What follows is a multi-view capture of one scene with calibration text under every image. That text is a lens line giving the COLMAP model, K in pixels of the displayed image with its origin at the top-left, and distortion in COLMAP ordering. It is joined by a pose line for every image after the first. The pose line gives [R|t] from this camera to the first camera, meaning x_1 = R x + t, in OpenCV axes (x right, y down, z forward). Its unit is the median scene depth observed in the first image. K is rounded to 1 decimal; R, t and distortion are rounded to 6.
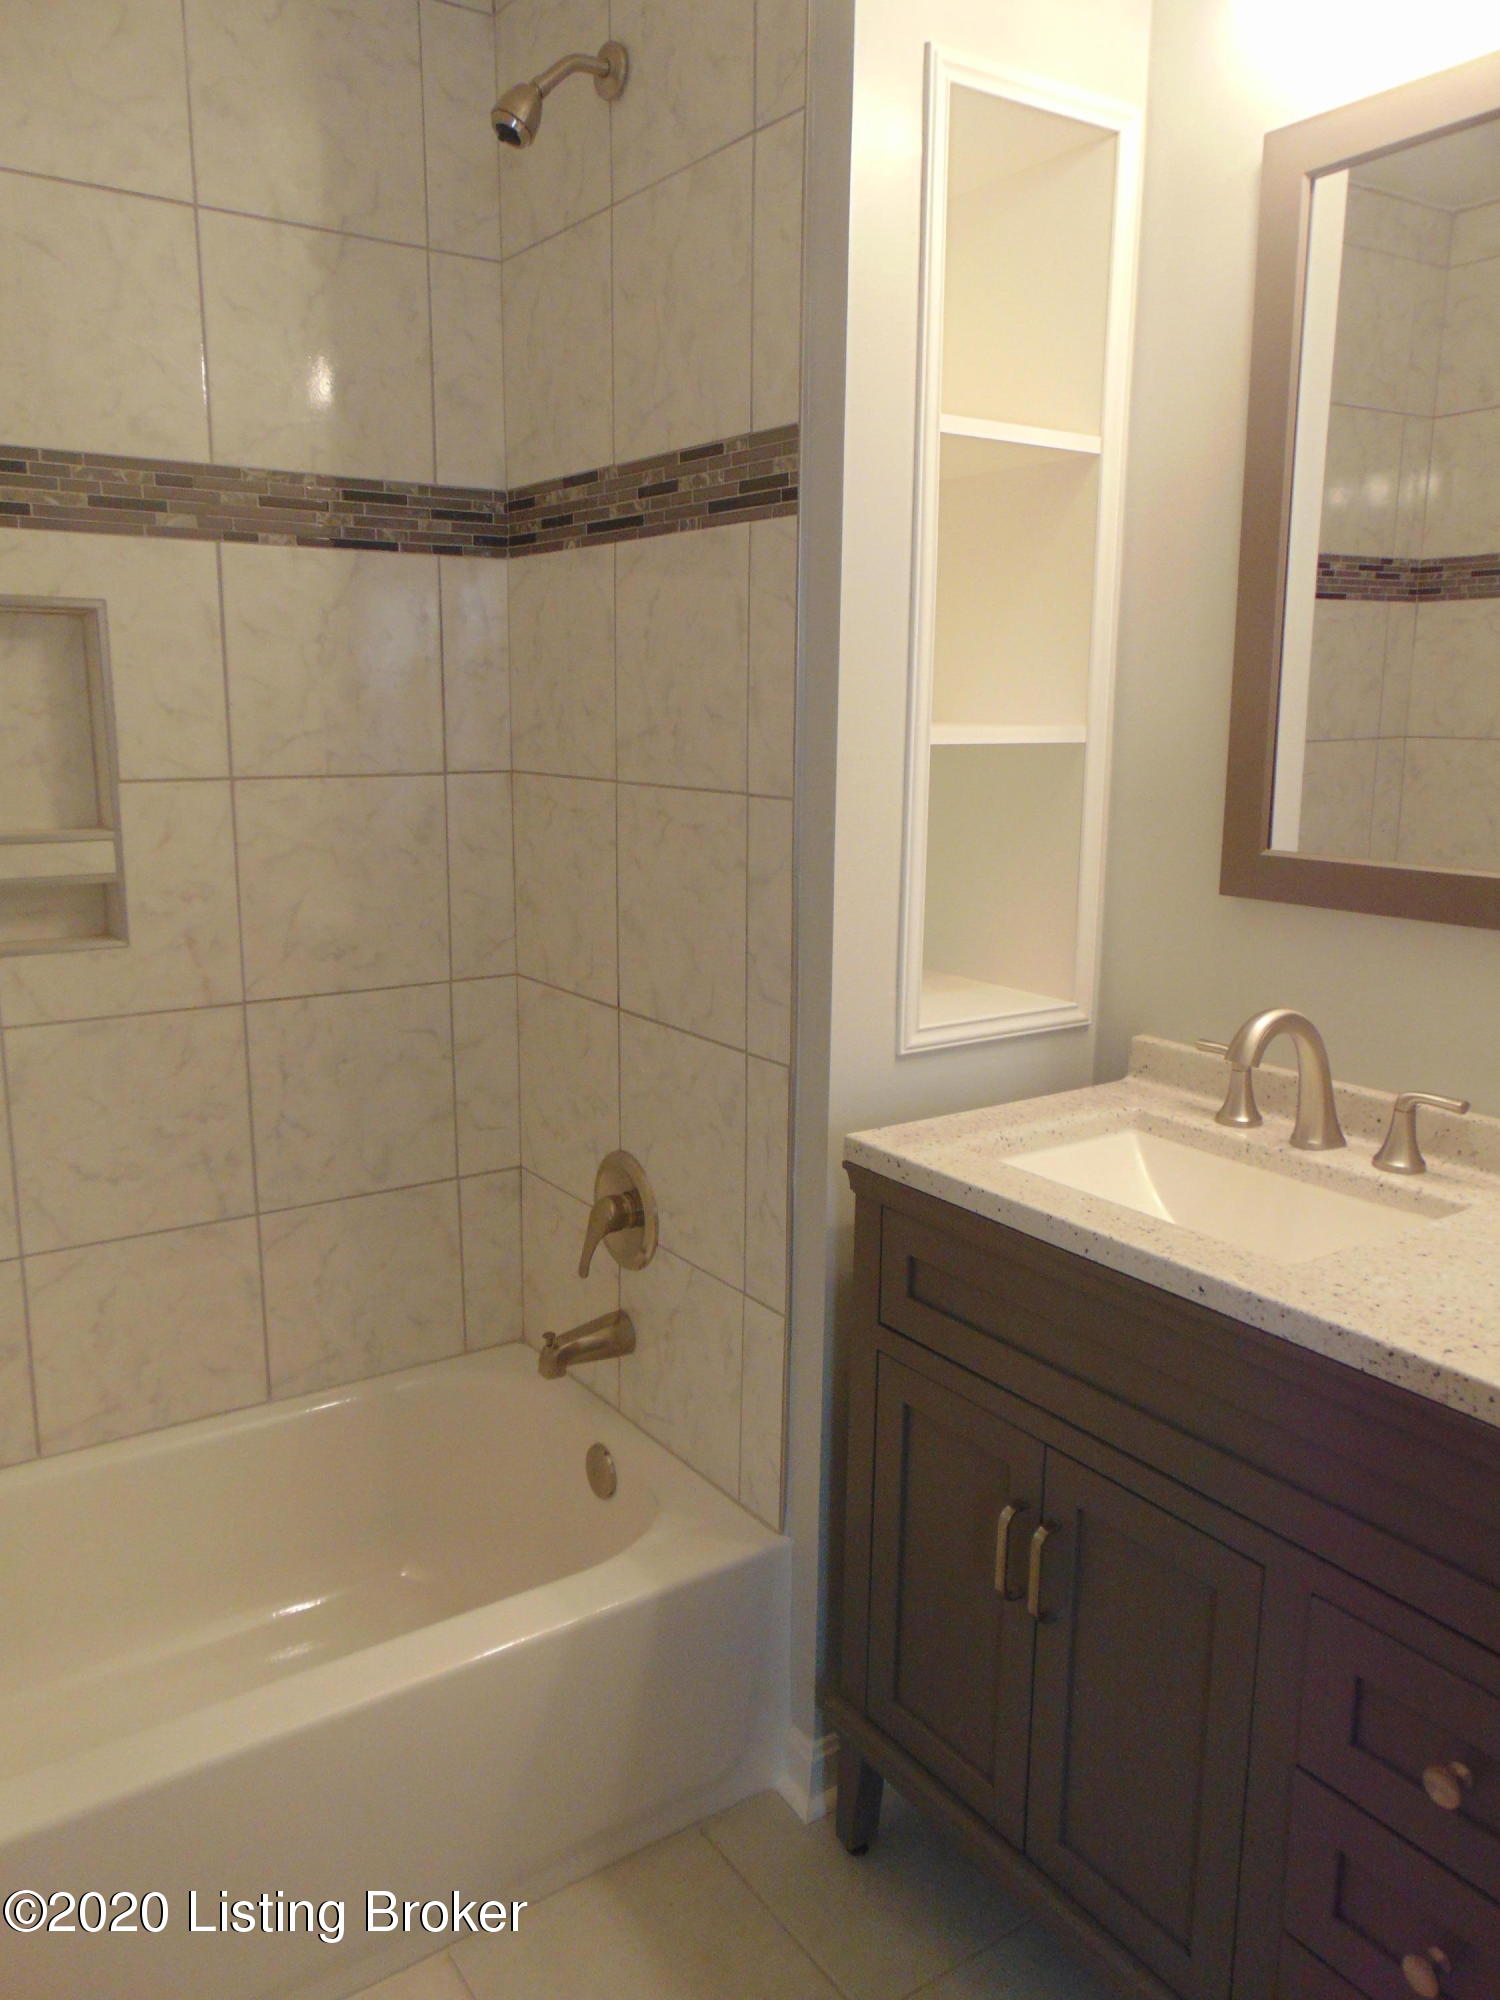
lens RADIAL K [[1516.8, 0, 745.1], [0, 1516.8, 1011.7], [0, 0, 1]] dist [-0.040576, 0.074078]
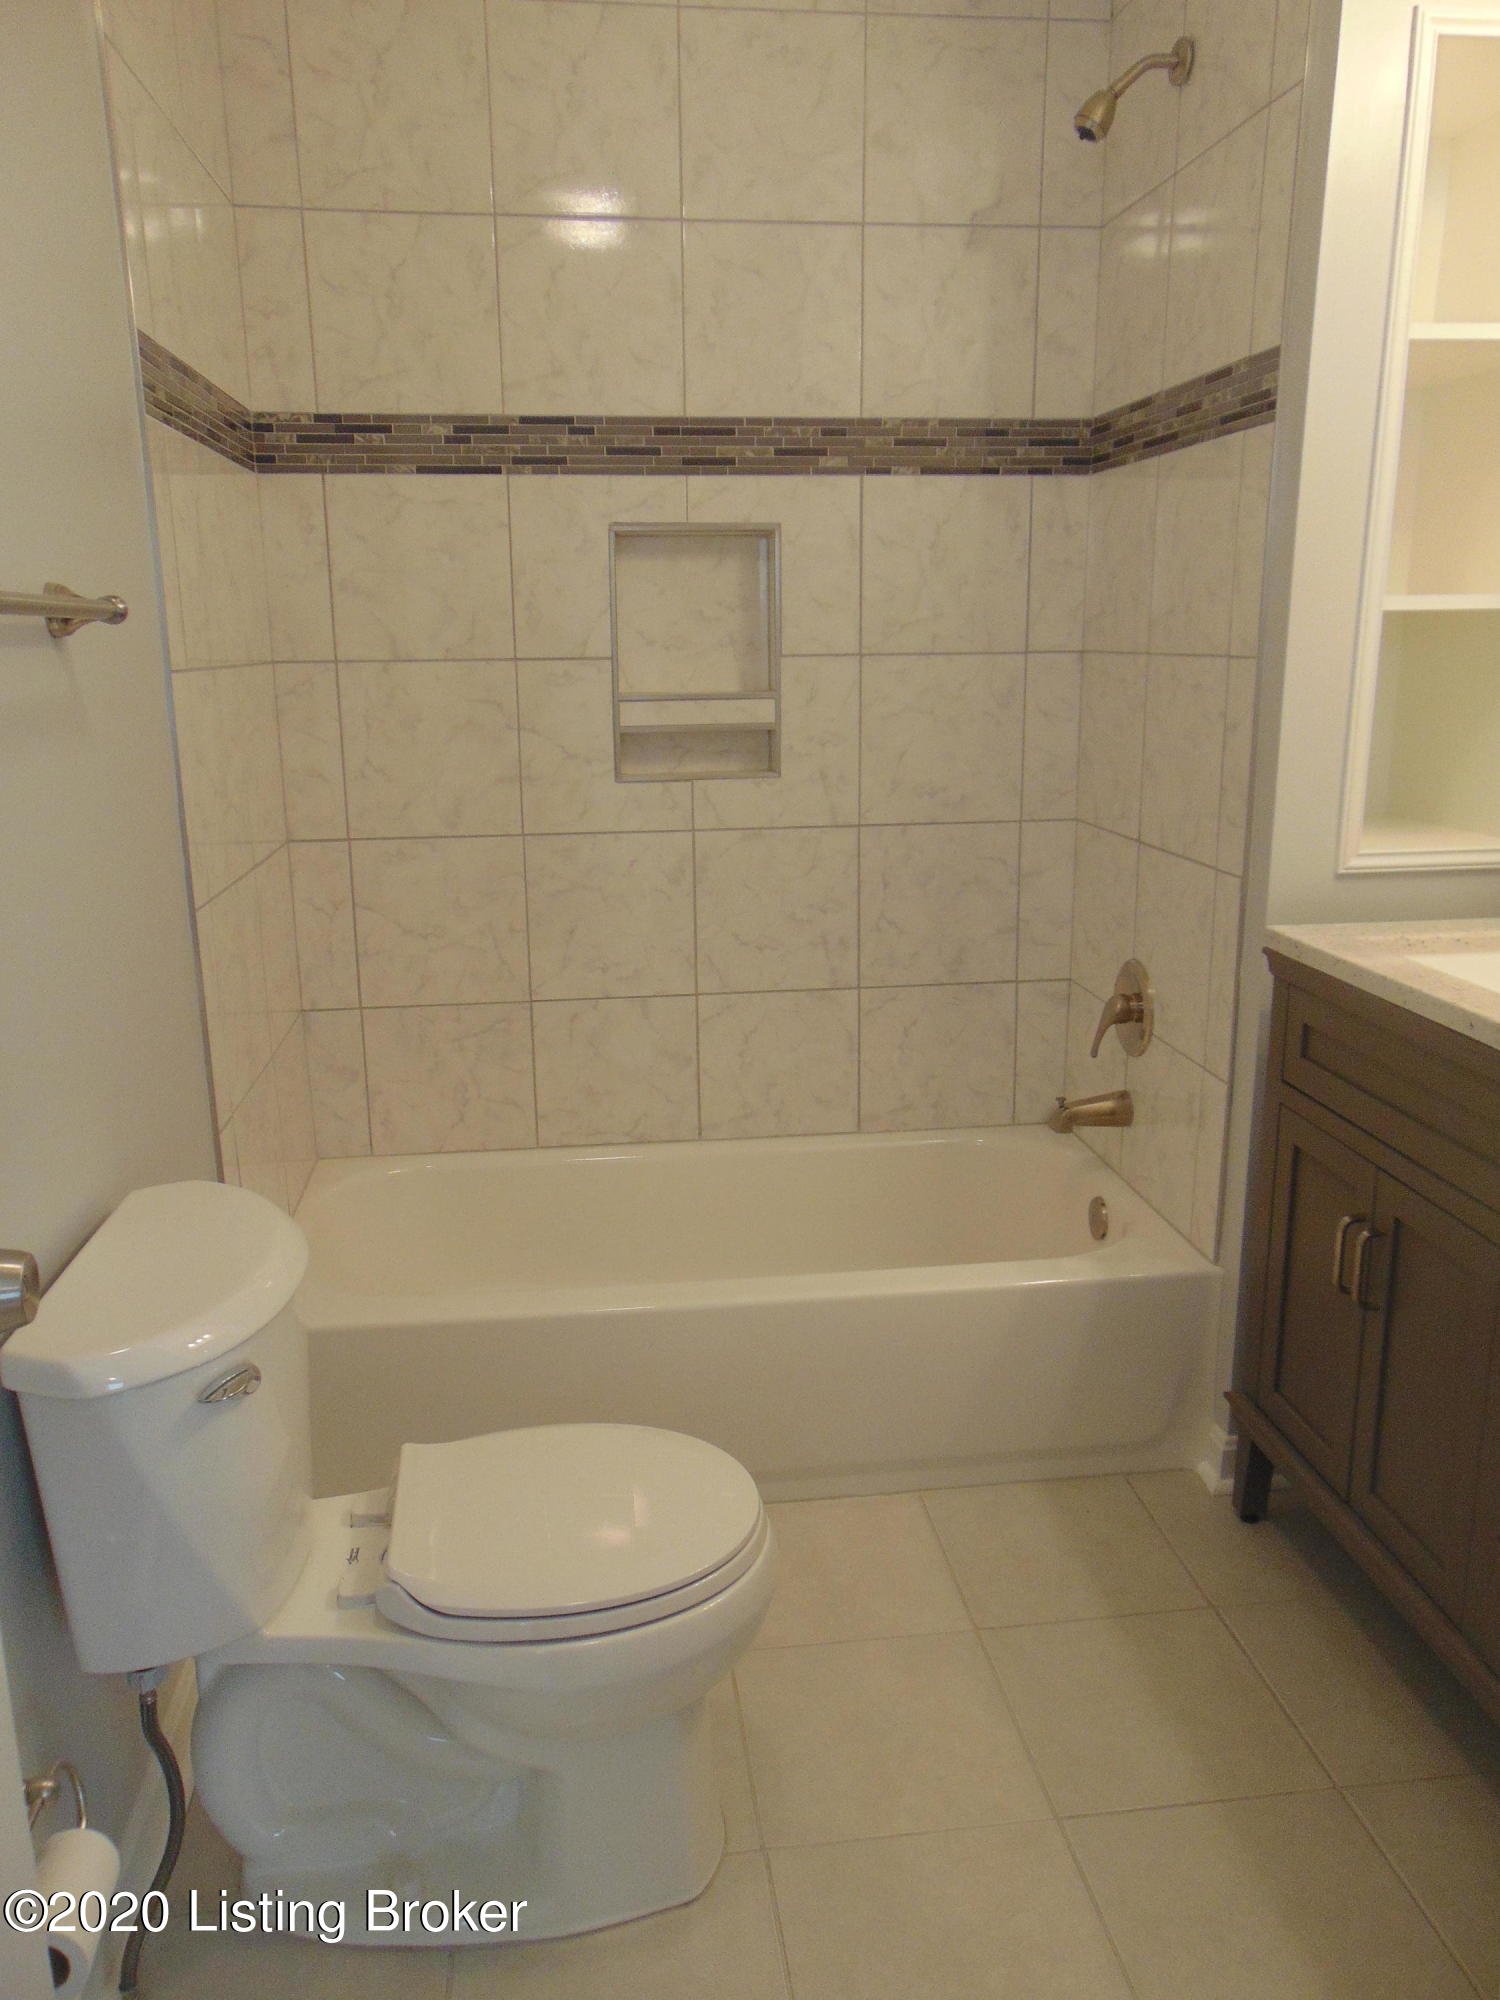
lens RADIAL K [[1521.8, 0, 741.9], [0, 1521.8, 1048.0], [0, 0, 1]] dist [-0.026223, 0.033163]
pose [[0.885914, 0.102174, -0.452457, 0.236753], [-0.073804, 0.994061, 0.079971, 0.102946], [0.457941, -0.037454, 0.888193, -0.290664]]
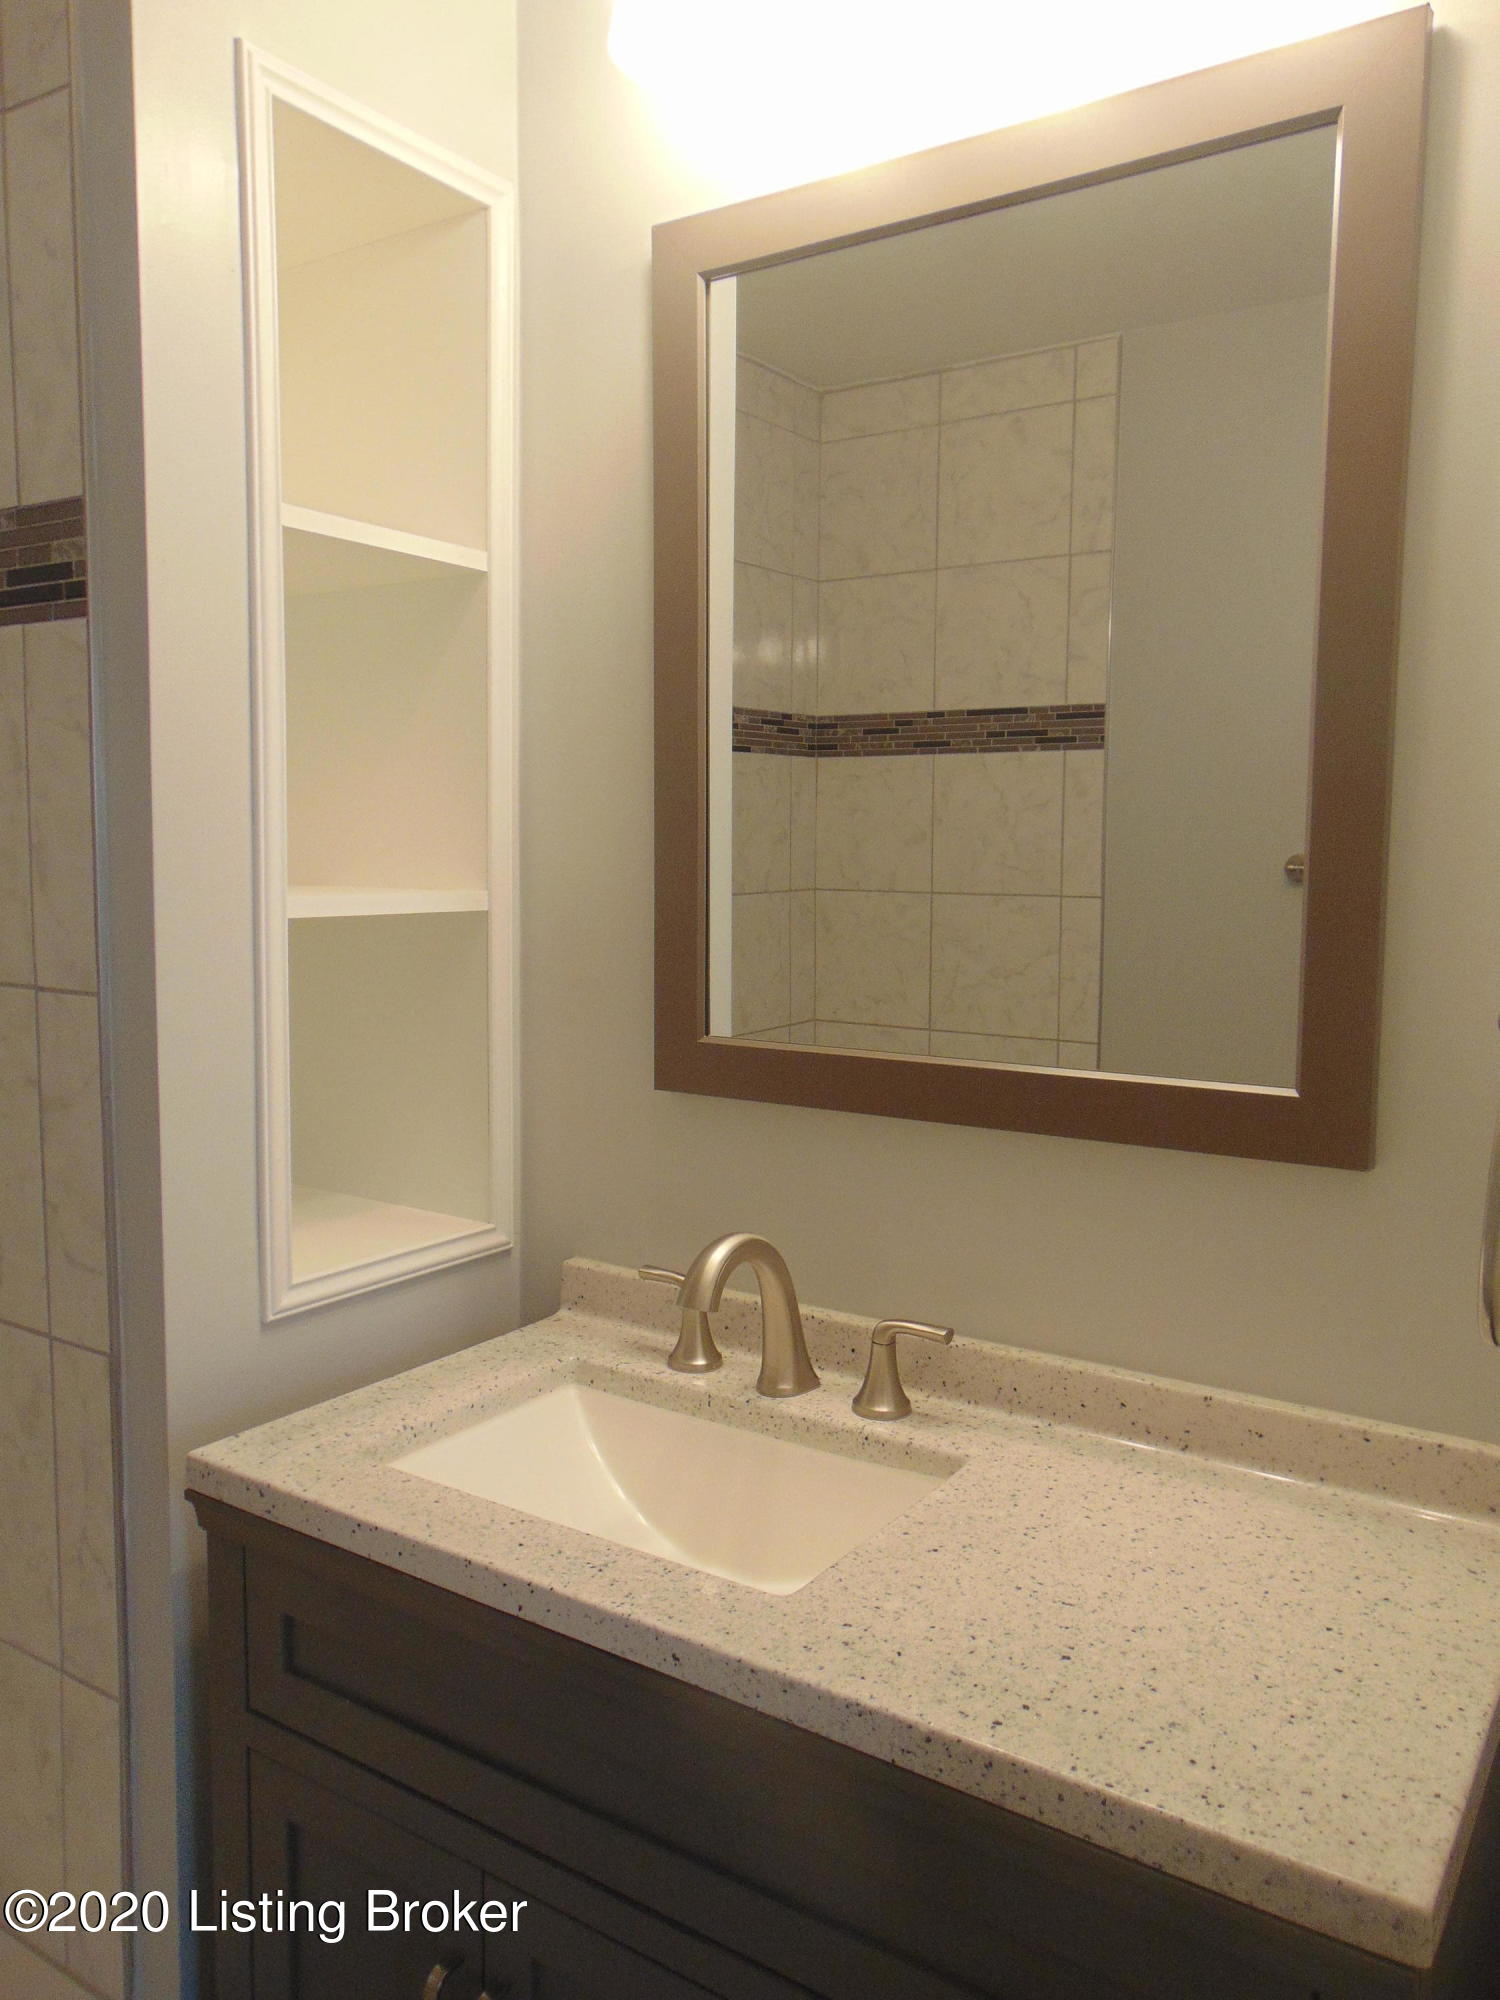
lens RADIAL K [[1516.8, 0, 745.1], [0, 1516.8, 1011.7], [0, 0, 1]] dist [-0.040576, 0.074078]
pose [[0.930295, -0.033659, 0.365266, 0.052634], [0.067883, 0.994379, -0.081260, -0.047473], [-0.360477, 0.100391, 0.927350, 0.191423]]
